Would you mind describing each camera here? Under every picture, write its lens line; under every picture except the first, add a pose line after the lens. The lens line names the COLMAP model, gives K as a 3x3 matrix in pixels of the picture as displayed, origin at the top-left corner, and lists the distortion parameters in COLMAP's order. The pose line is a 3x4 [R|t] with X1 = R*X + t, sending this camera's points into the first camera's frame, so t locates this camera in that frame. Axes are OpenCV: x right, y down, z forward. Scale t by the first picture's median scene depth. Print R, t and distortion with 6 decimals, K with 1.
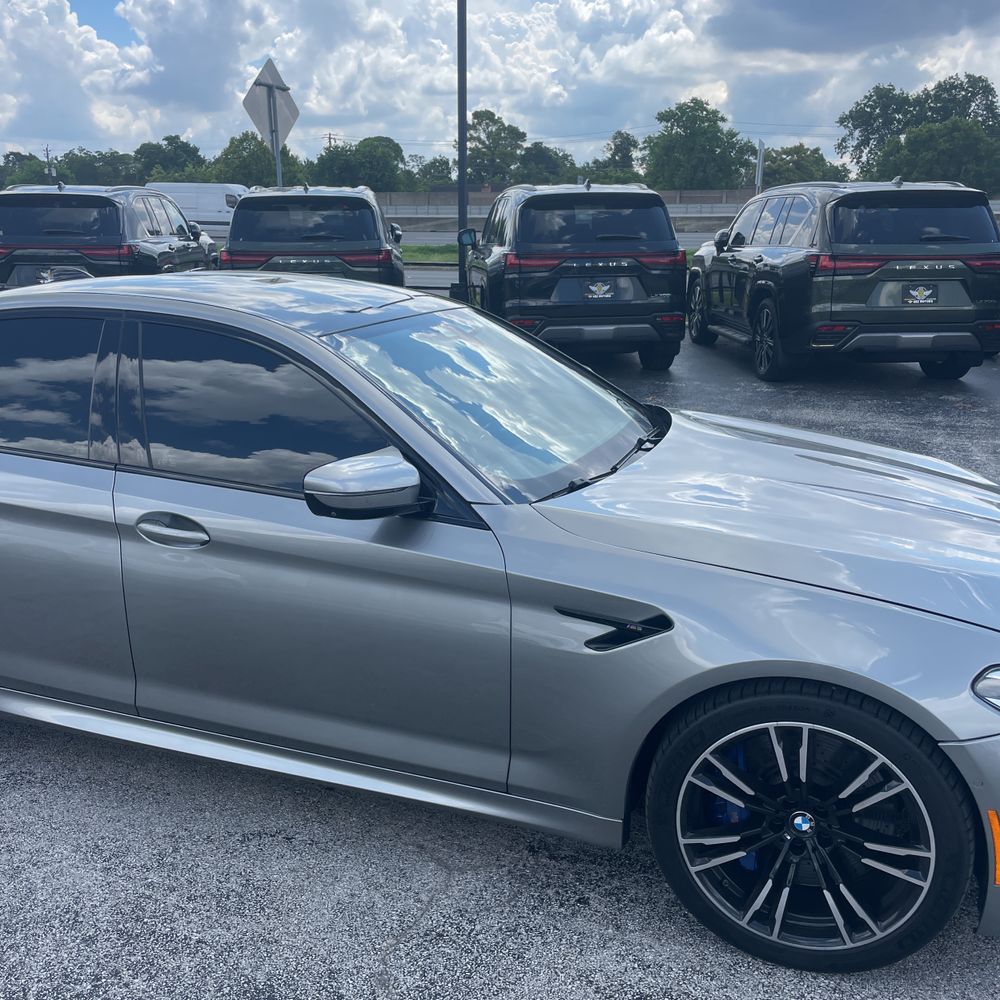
lens RADIAL K [[1022.2, 0, 501.5], [0, 1022.2, 491.2], [0, 0, 1]] dist [0.086995, -0.120323]
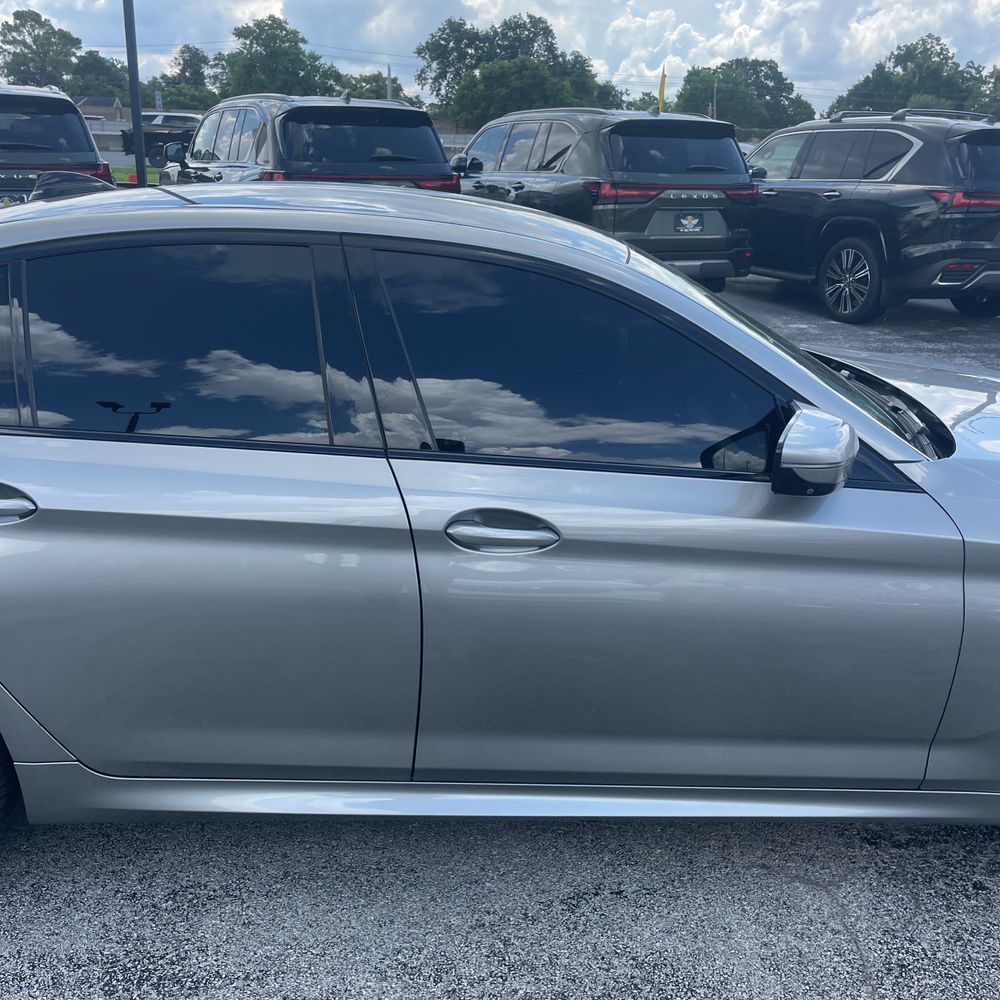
lens RADIAL K [[1022.2, 0, 501.5], [0, 1022.2, 491.2], [0, 0, 1]] dist [0.086995, -0.120323]
pose [[0.921914, -0.094416, 0.375713, -0.579182], [0.070028, 0.994485, 0.078080, -0.047656], [-0.381013, -0.045673, 0.923441, 0.309098]]
